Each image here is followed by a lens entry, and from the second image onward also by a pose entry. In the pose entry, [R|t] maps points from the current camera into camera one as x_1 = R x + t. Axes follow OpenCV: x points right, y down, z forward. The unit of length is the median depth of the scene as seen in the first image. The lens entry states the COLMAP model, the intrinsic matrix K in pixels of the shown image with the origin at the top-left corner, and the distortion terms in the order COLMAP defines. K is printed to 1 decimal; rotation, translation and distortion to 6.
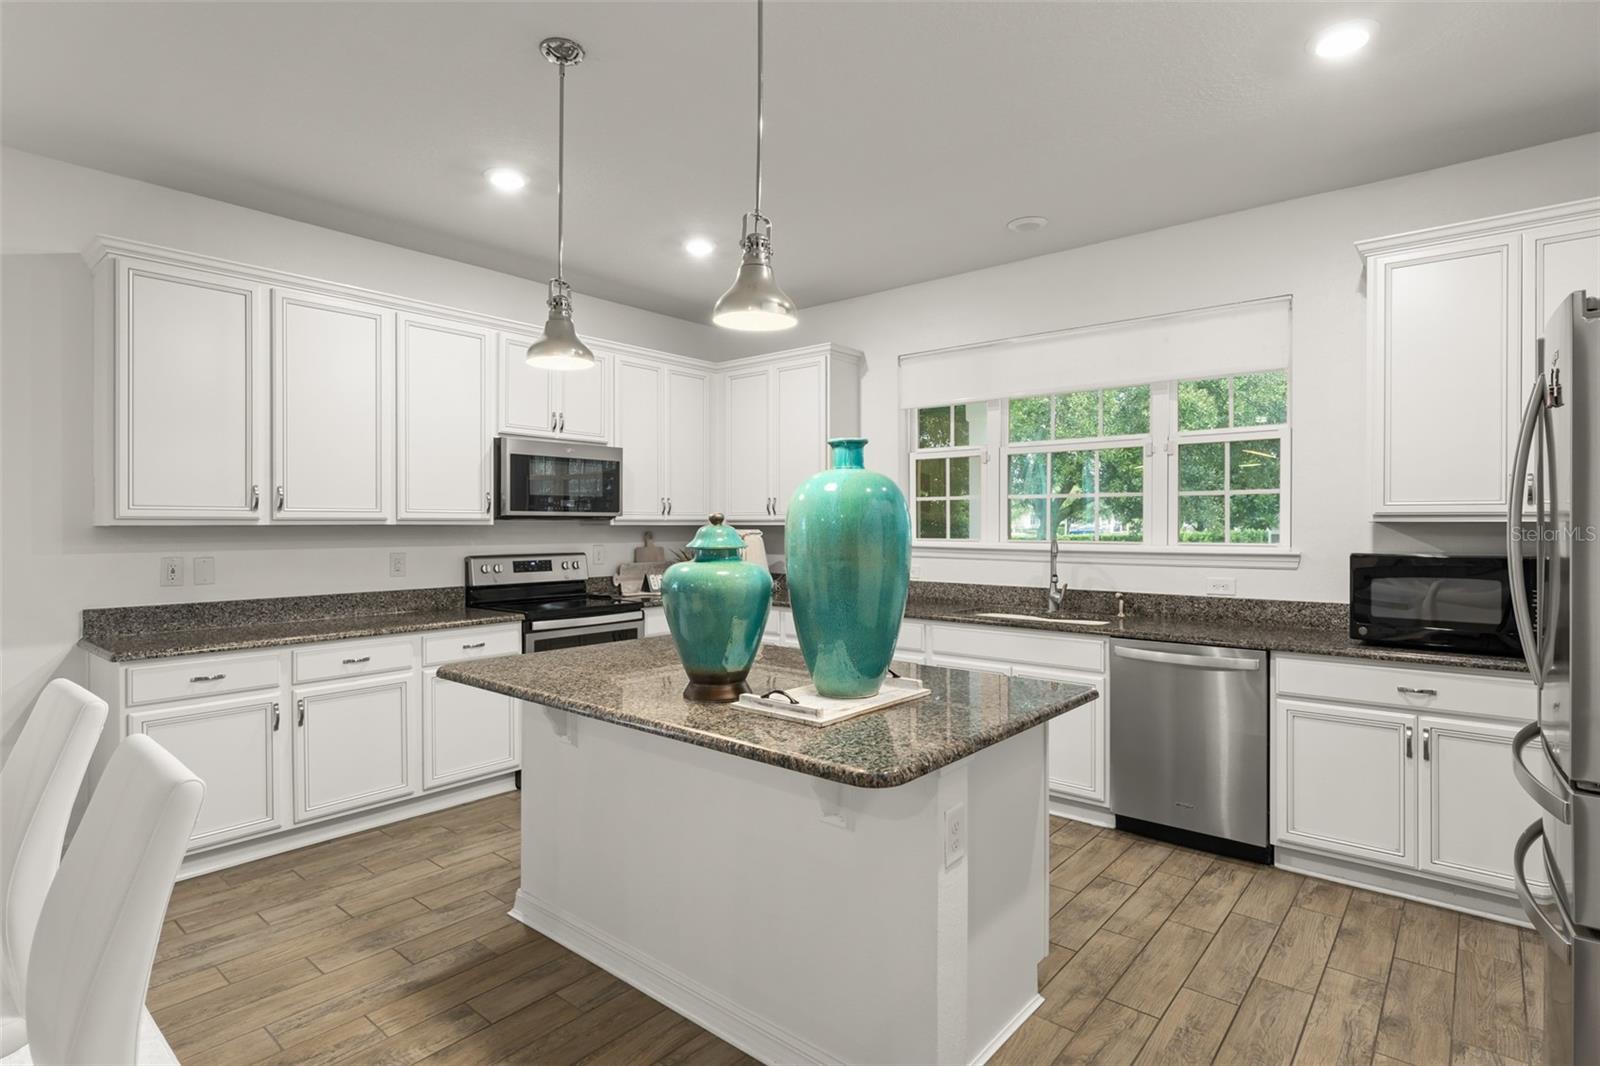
lens RADIAL K [[818.0, 0, 785.1], [0, 818.0, 528.9], [0, 0, 1]] dist [-0.002689, 0.001514]
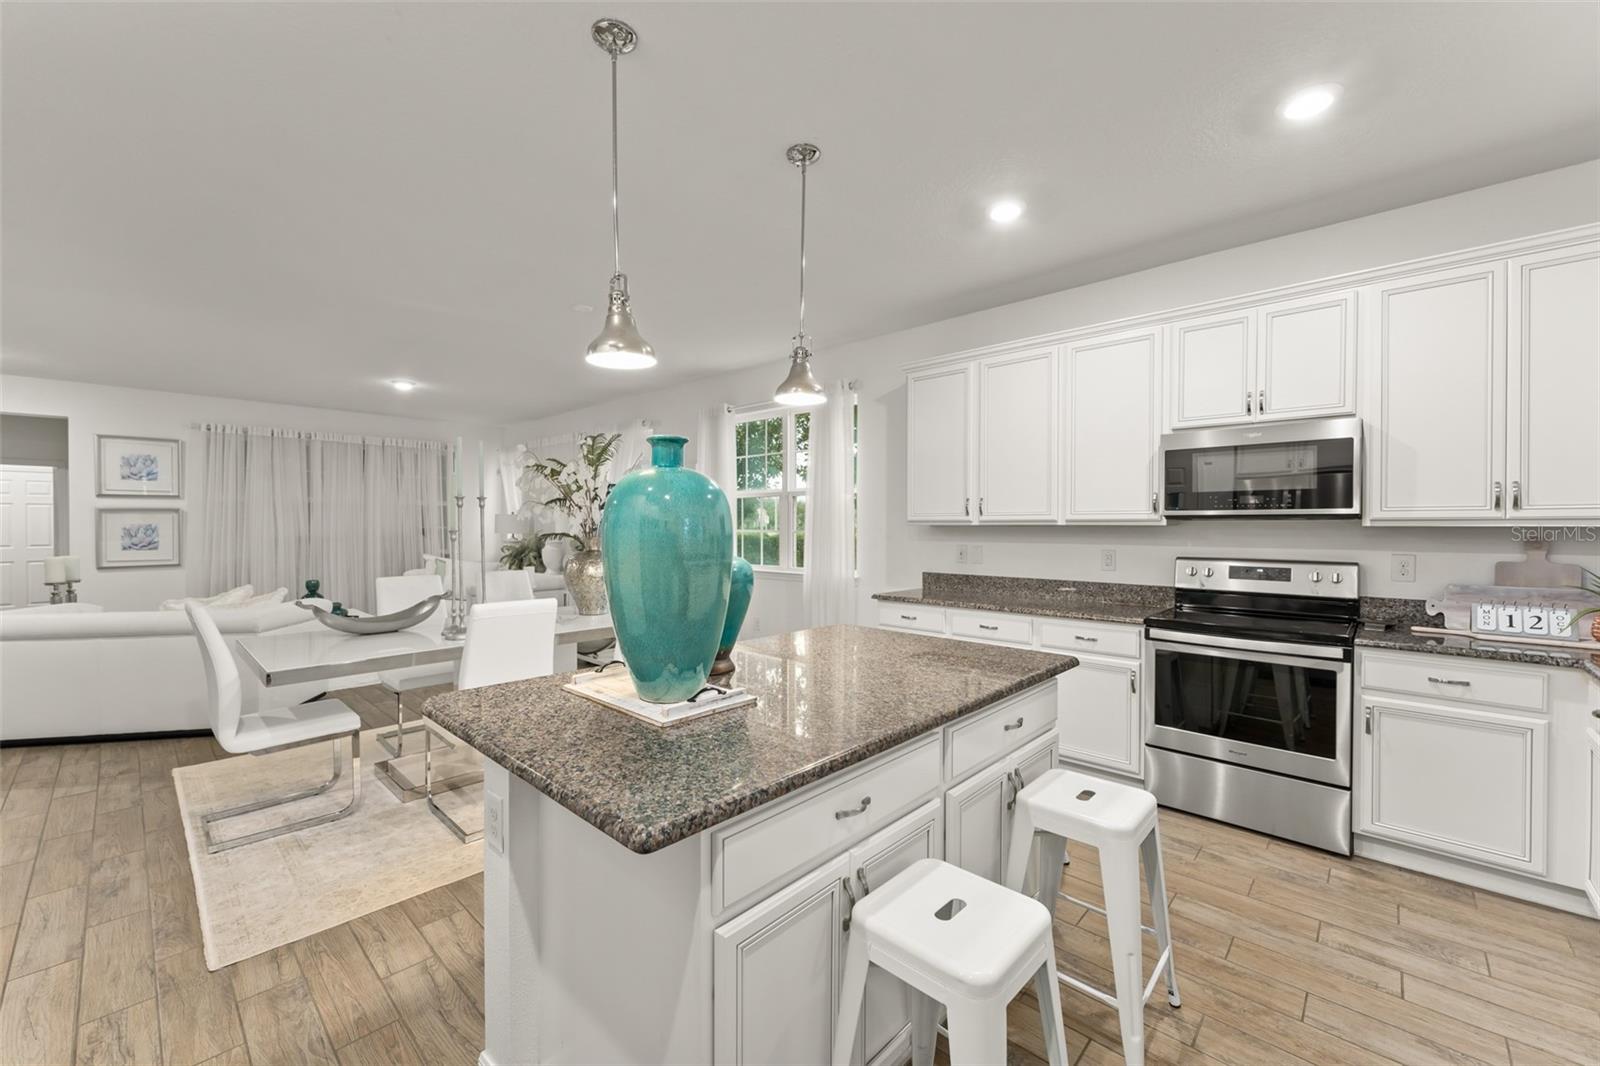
lens RADIAL K [[634.3, 0, 794.6], [0, 634.3, 532.1], [0, 0, 1]] dist [0.001251, -0.000239]
pose [[-0.049232, 0.012350, -0.998711, 0.428469], [-0.005519, 0.999905, 0.012636, -0.004011], [0.998772, 0.006134, -0.049159, 0.607685]]
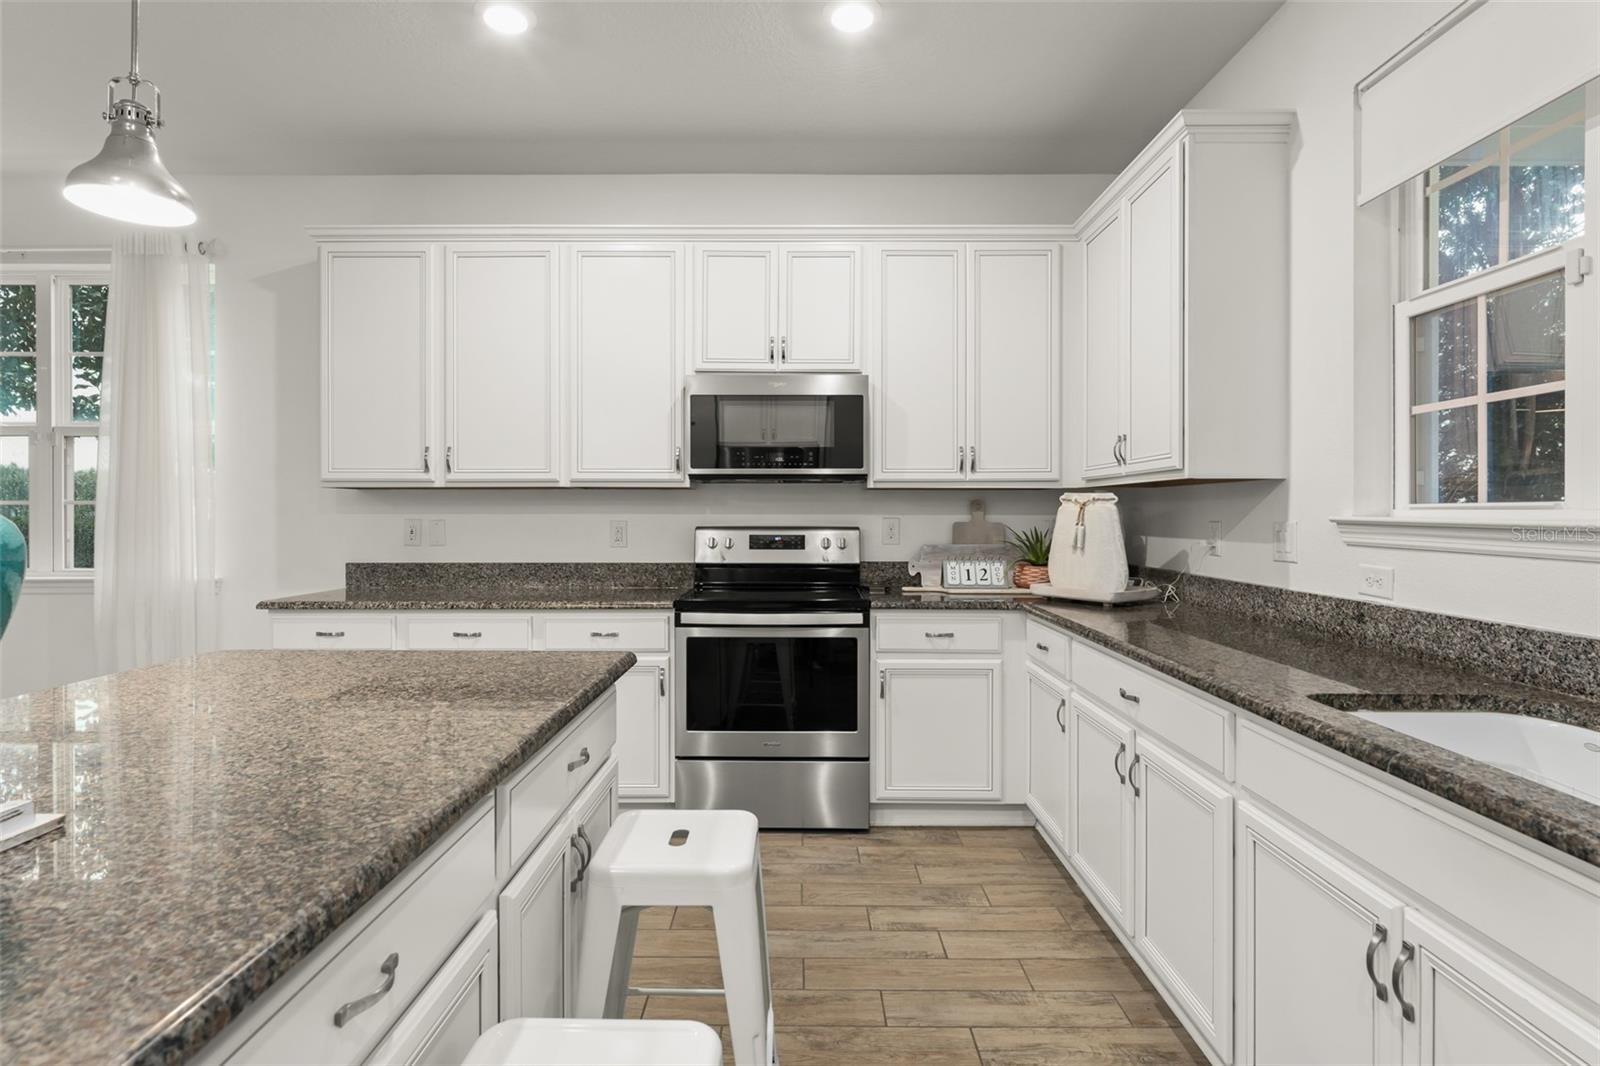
lens RADIAL K [[818.0, 0, 793.6], [0, 818.0, 520.3], [0, 0, 1]] dist [-0.002689, 0.001514]
pose [[0.642849, 0.008186, -0.765950, 0.329535], [-0.005414, 0.999966, 0.006142, 0.022553], [0.765974, 0.000199, 0.642871, 0.574649]]
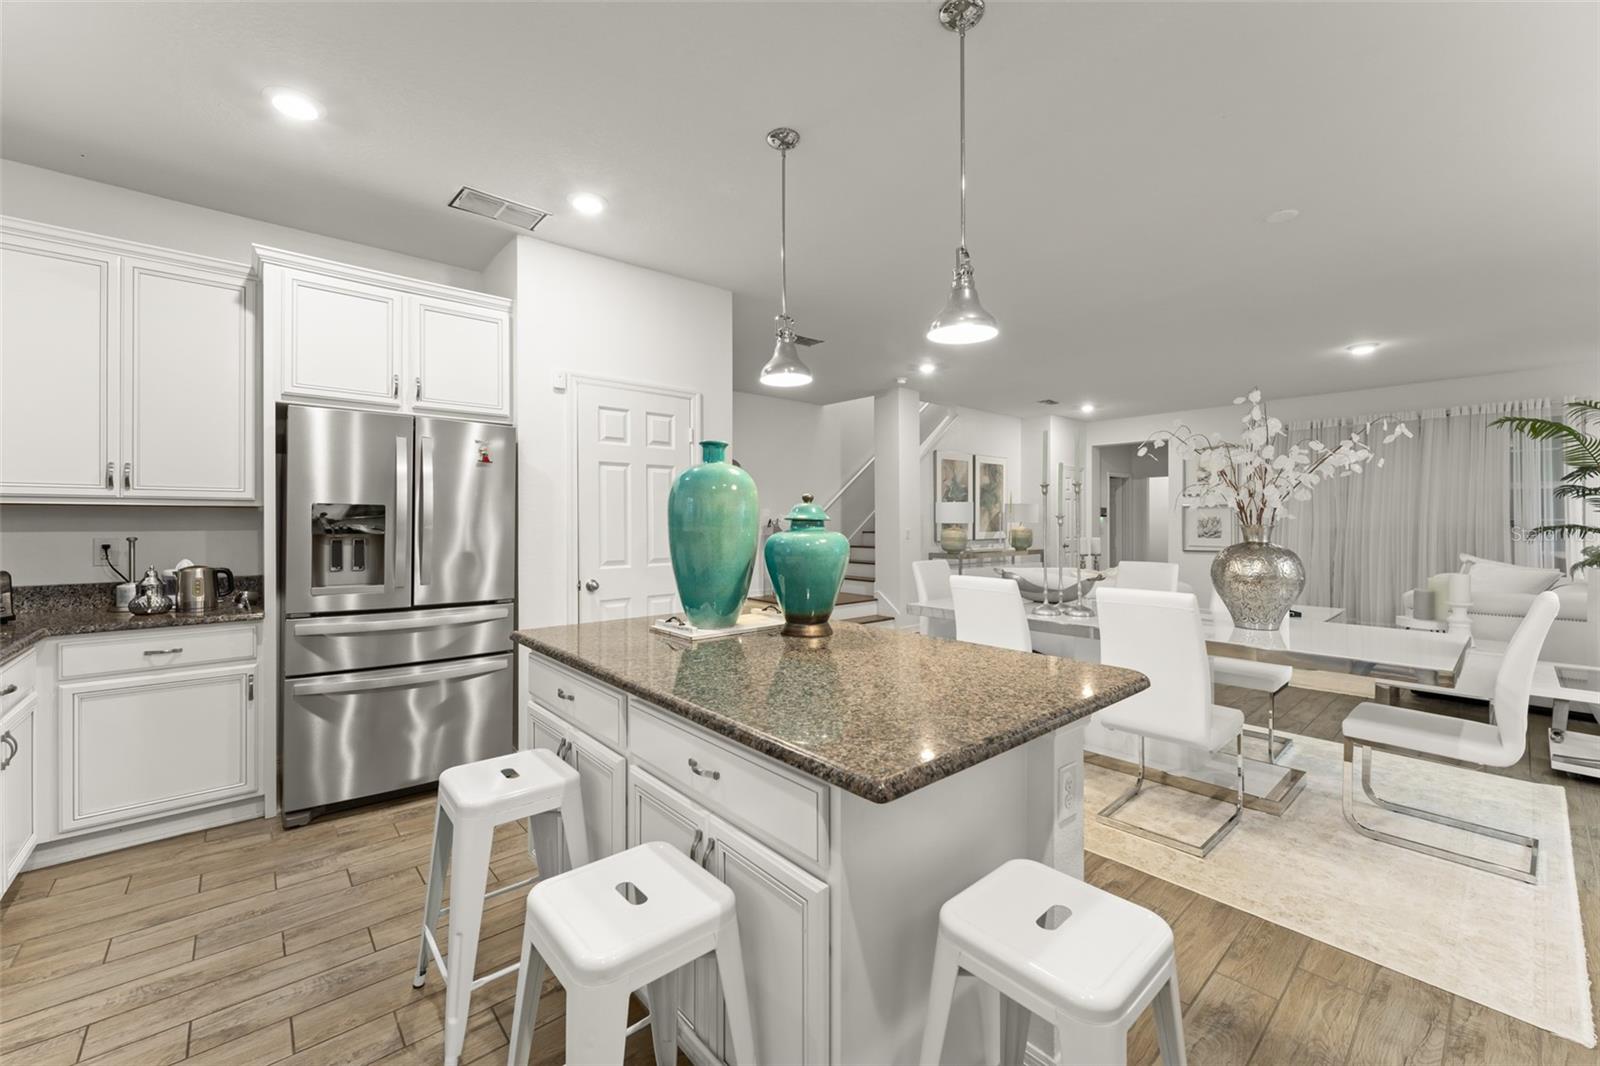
lens RADIAL K [[634.3, 0, 795.4], [0, 634.3, 523.2], [0, 0, 1]] dist [0.001251, -0.000239]
pose [[-0.989363, -0.001216, 0.145464, -0.108524], [0.000041, 0.999963, 0.008639, 0.009903], [-0.145469, 0.008553, -0.989326, 1.042769]]
